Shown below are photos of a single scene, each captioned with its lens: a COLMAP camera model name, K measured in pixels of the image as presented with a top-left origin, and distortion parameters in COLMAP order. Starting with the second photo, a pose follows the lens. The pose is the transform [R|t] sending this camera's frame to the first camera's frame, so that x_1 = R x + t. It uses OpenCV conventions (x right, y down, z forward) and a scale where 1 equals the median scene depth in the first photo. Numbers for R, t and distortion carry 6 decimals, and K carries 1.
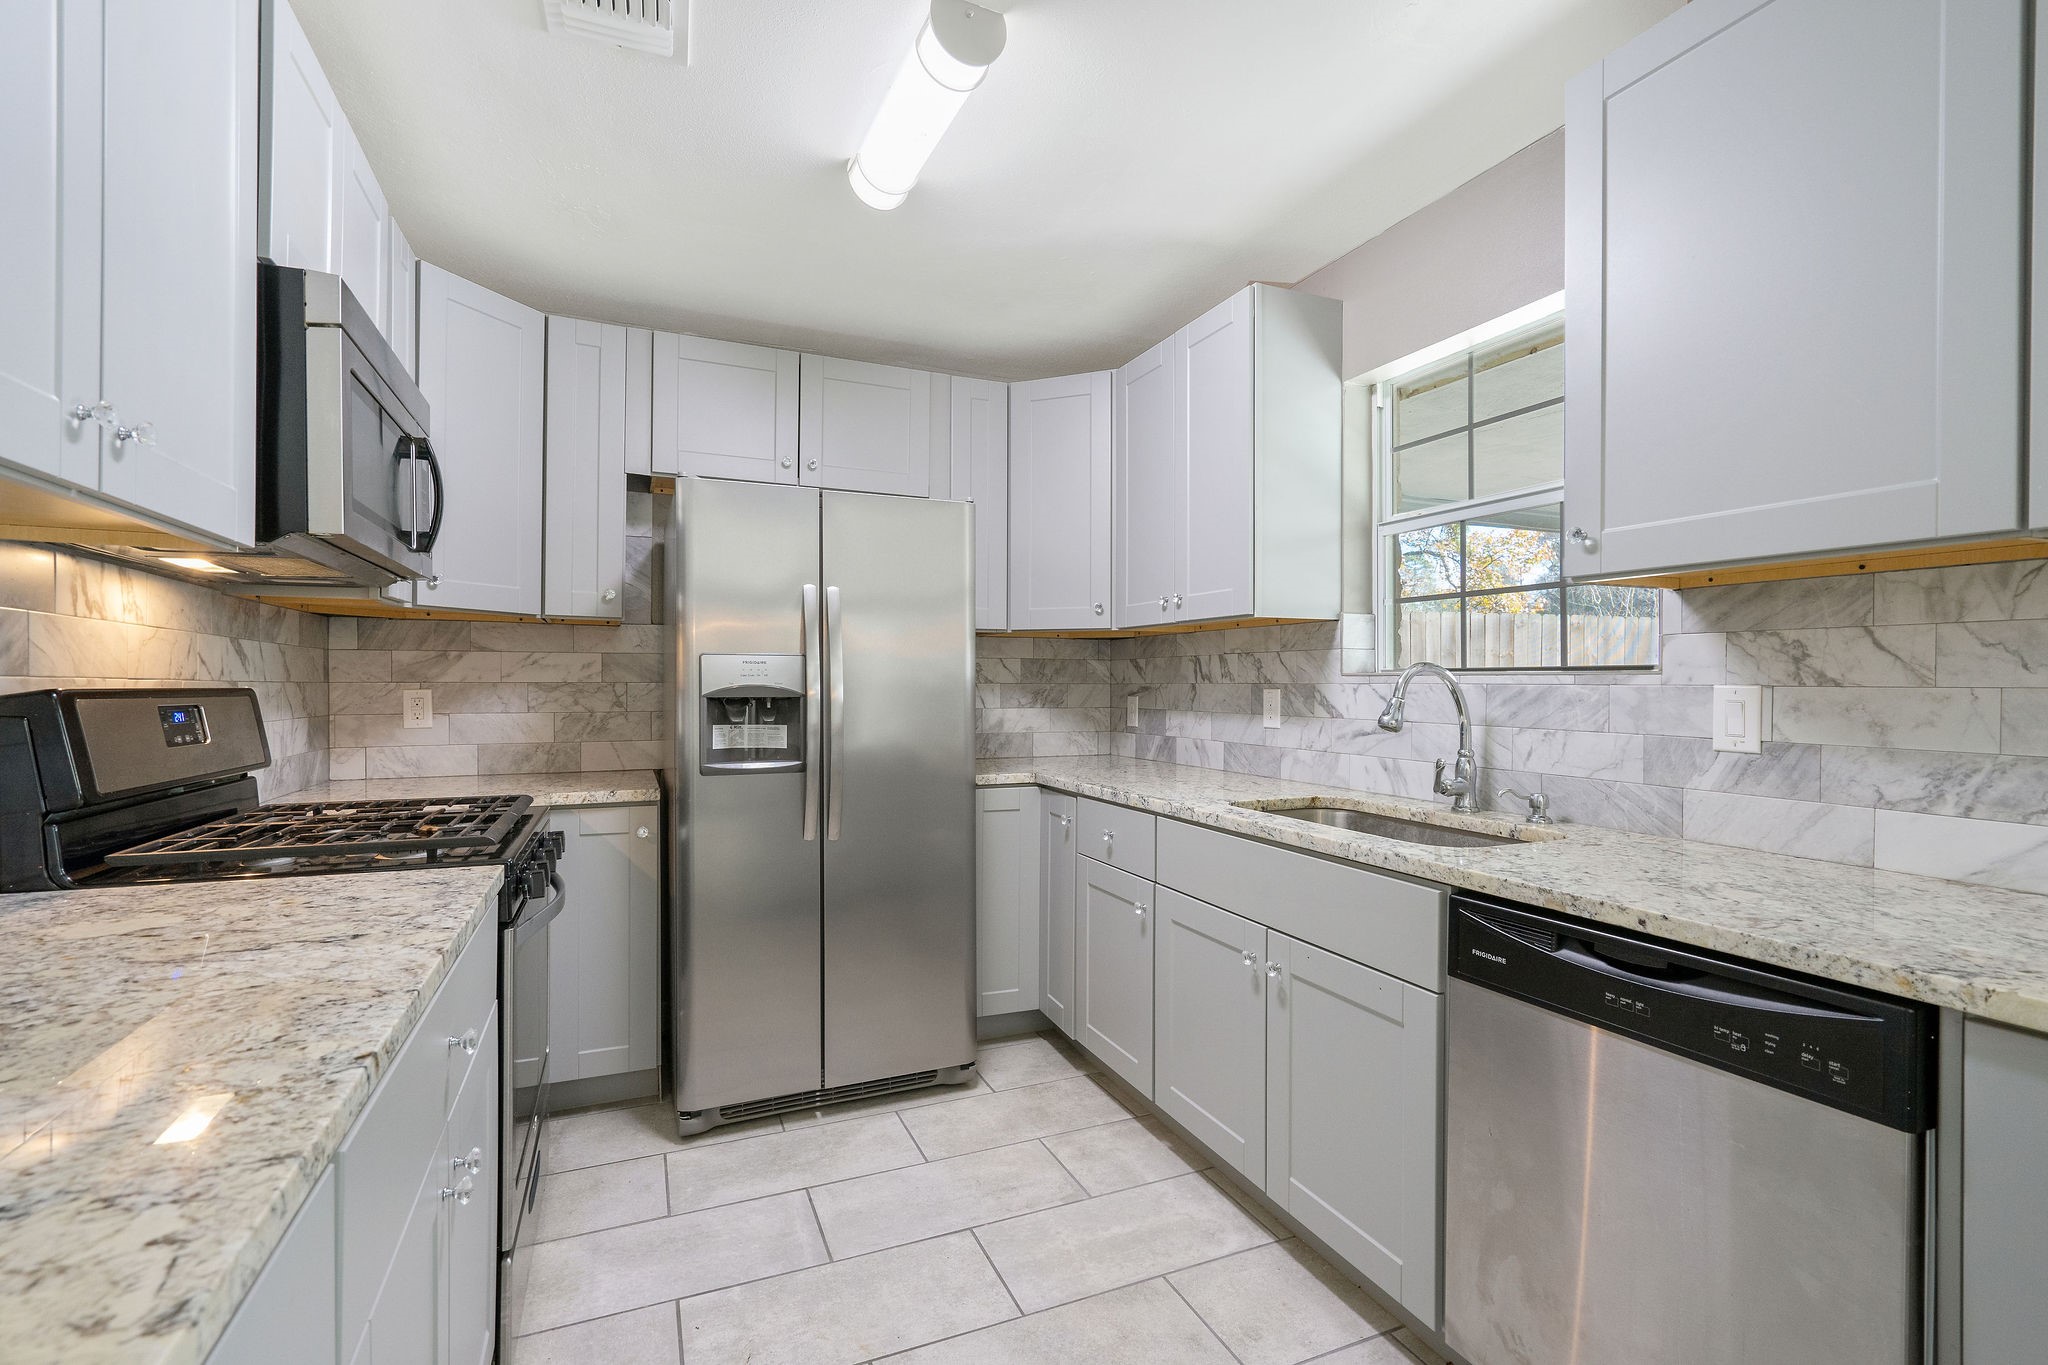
lens RADIAL K [[924.8, 0, 1020.9], [0, 924.8, 688.1], [0, 0, 1]] dist [-0.003967, 0.002069]
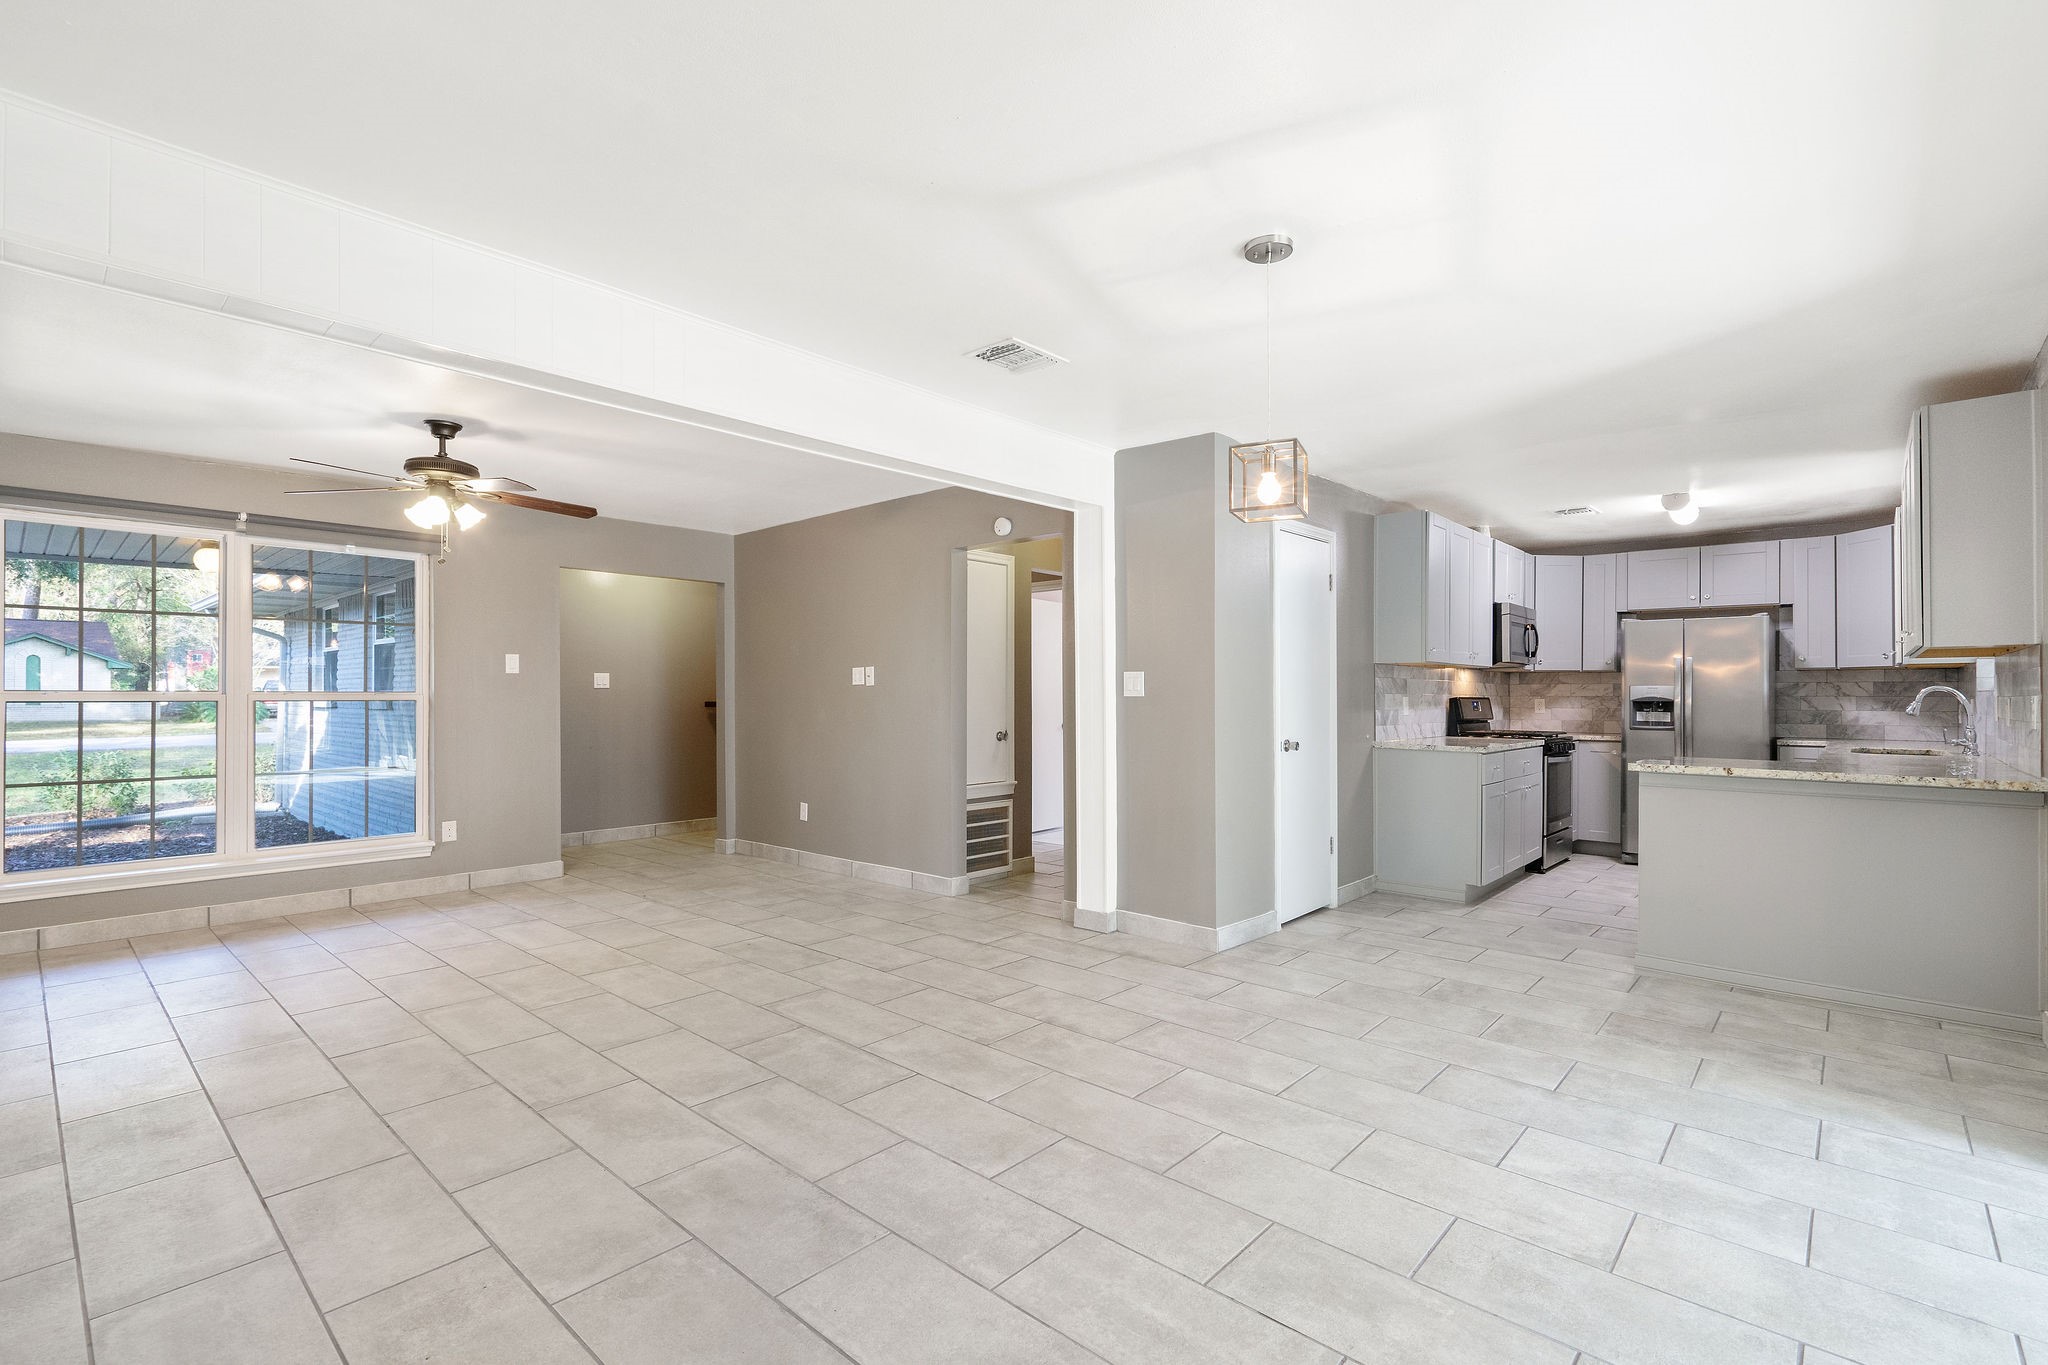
lens RADIAL K [[924.8, 0, 1027.1], [0, 924.8, 690.8], [0, 0, 1]] dist [-0.003967, 0.002069]
pose [[0.415791, -0.006814, -0.909435, 1.416816], [-0.006037, 0.999929, -0.010252, 0.017892], [0.909440, 0.009753, 0.415720, -1.781625]]
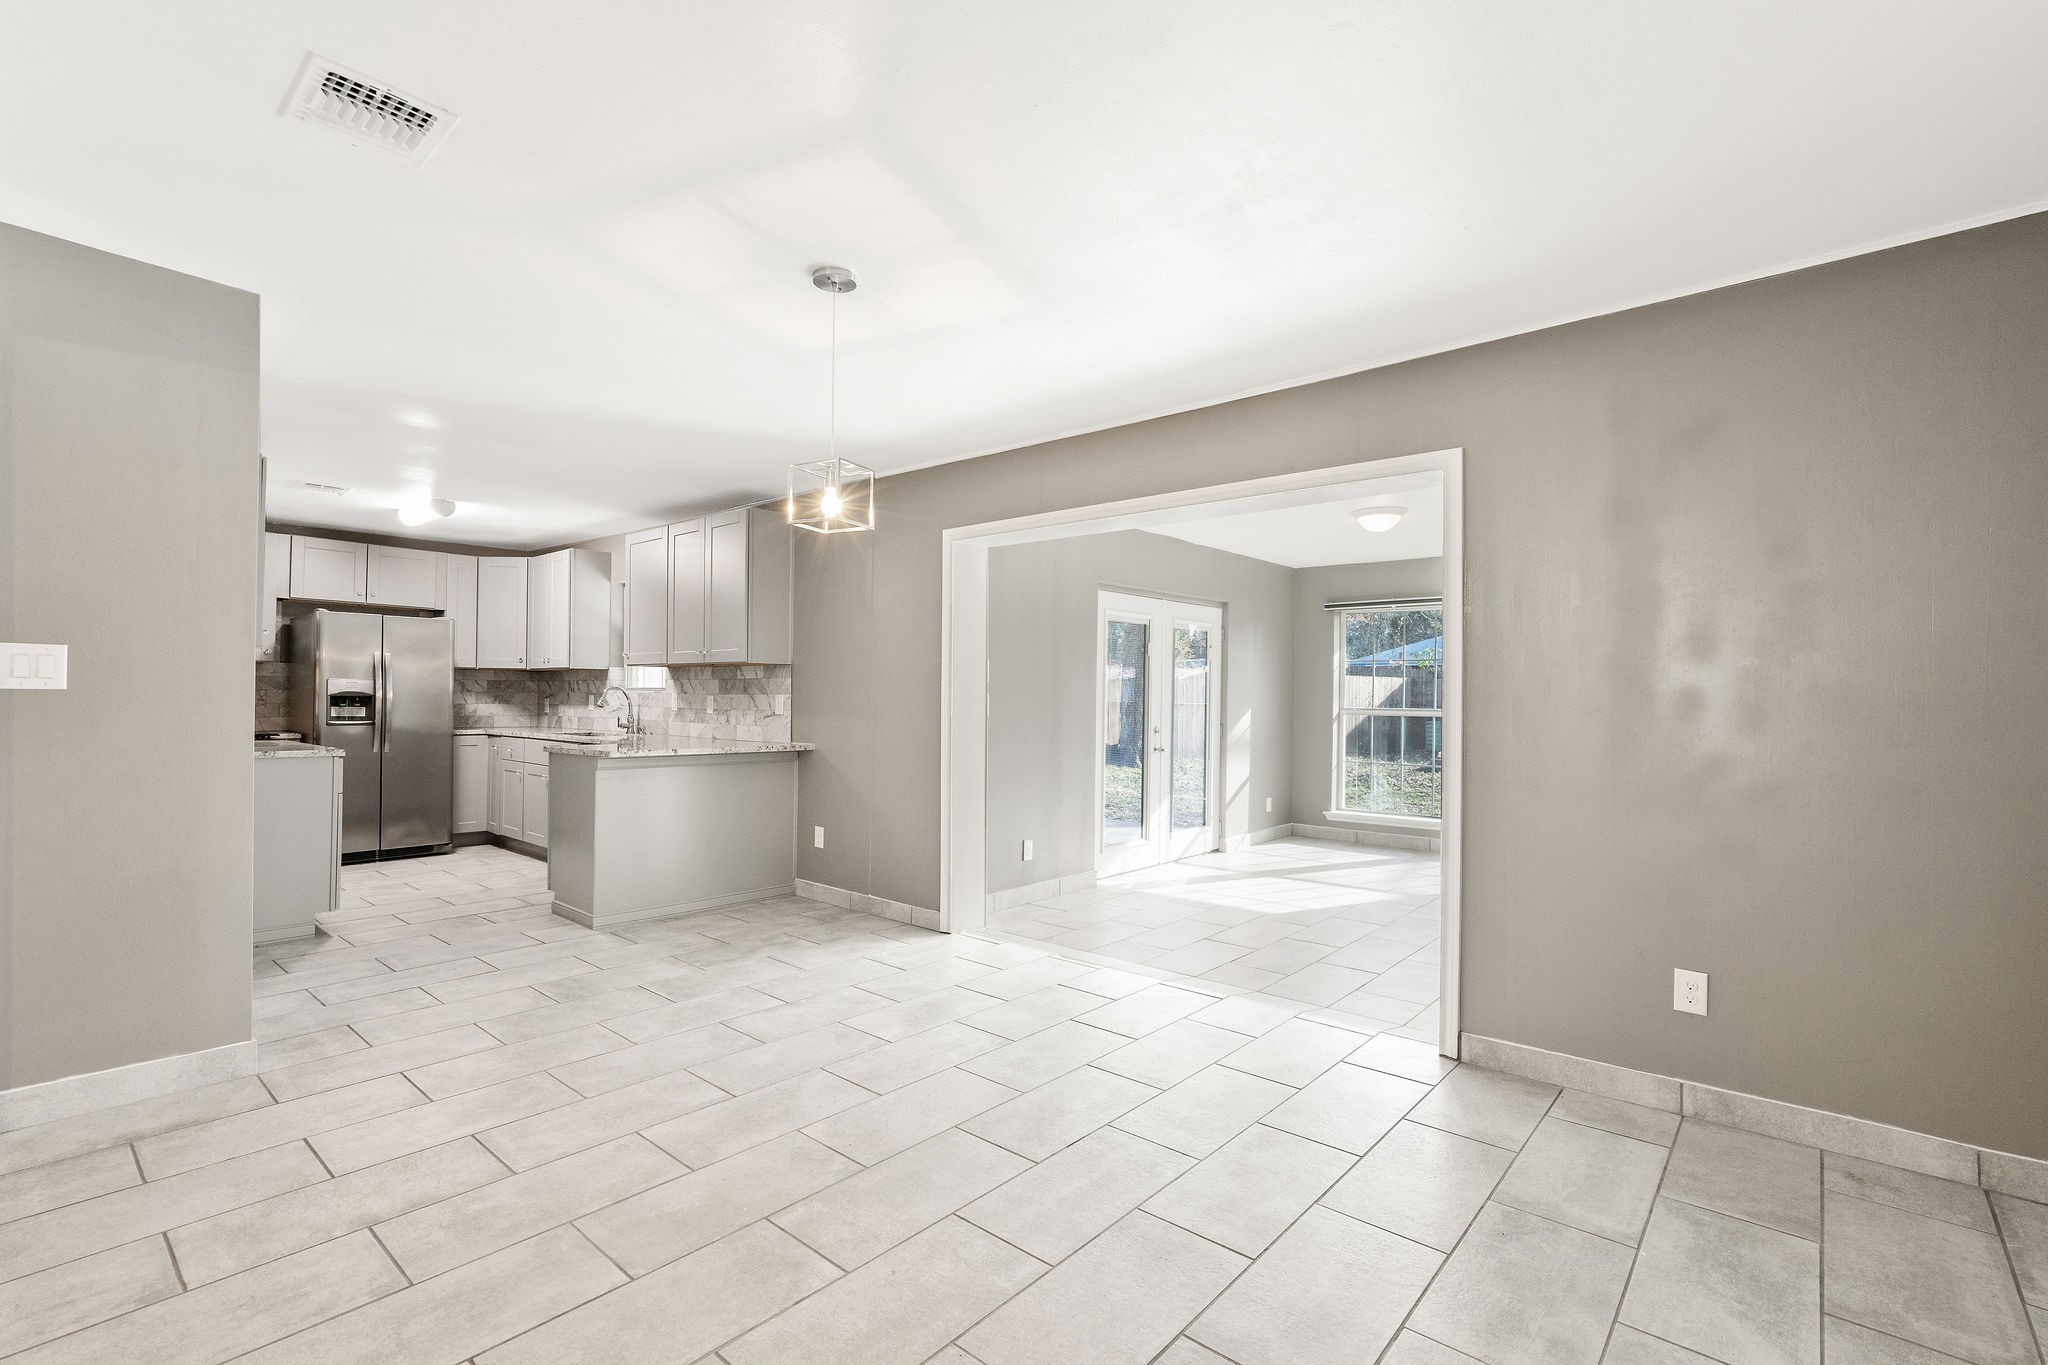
lens RADIAL K [[924.8, 0, 1020.2], [0, 924.8, 687.1], [0, 0, 1]] dist [-0.003967, 0.002069]
pose [[0.902335, 0.011341, 0.430886, 0.296756], [-0.004923, 0.999860, -0.016007, 0.017701], [-0.431007, 0.012323, 0.902264, -2.213792]]
